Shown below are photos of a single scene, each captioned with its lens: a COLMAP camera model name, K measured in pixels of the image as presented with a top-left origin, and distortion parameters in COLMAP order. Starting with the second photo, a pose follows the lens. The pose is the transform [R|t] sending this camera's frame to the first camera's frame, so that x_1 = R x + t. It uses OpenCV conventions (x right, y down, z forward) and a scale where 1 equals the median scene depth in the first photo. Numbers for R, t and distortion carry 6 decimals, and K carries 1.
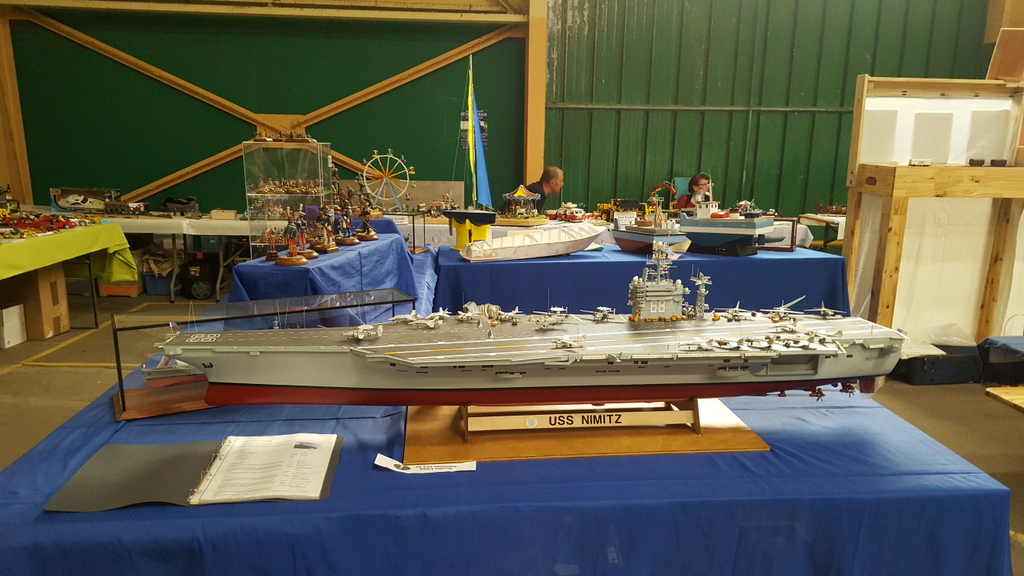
lens RADIAL K [[779.2, 0, 519.7], [0, 779.2, 297.8], [0, 0, 1]] dist [0.167878, -0.260222]
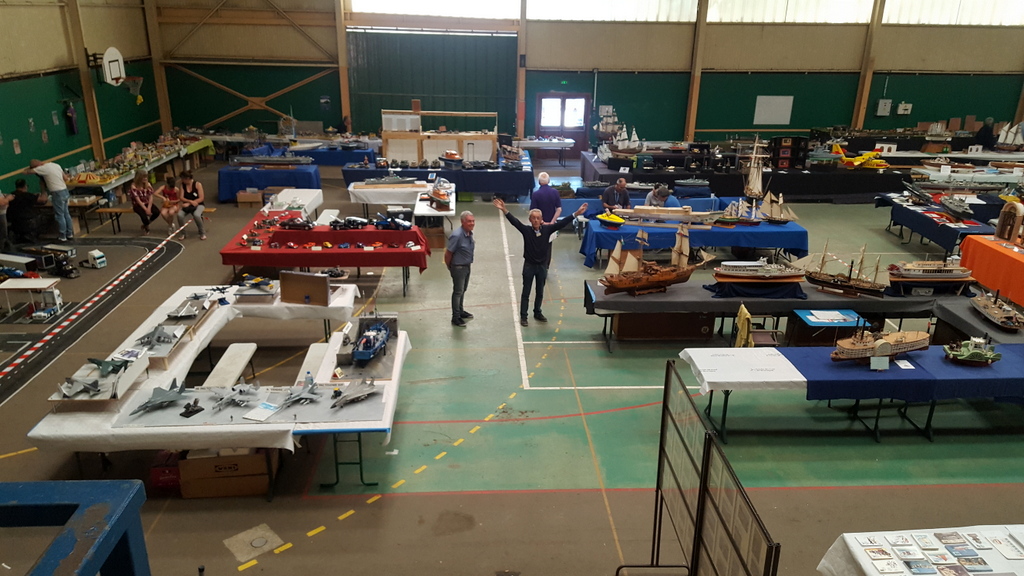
lens RADIAL K [[779.2, 0, 519.7], [0, 779.2, 297.8], [0, 0, 1]] dist [0.167878, -0.260222]
pose [[0.999817, 0.012485, -0.014506, 0.869772], [-0.010330, 0.990077, 0.140146, 0.092170], [0.016112, -0.139971, 0.990025, -2.392140]]
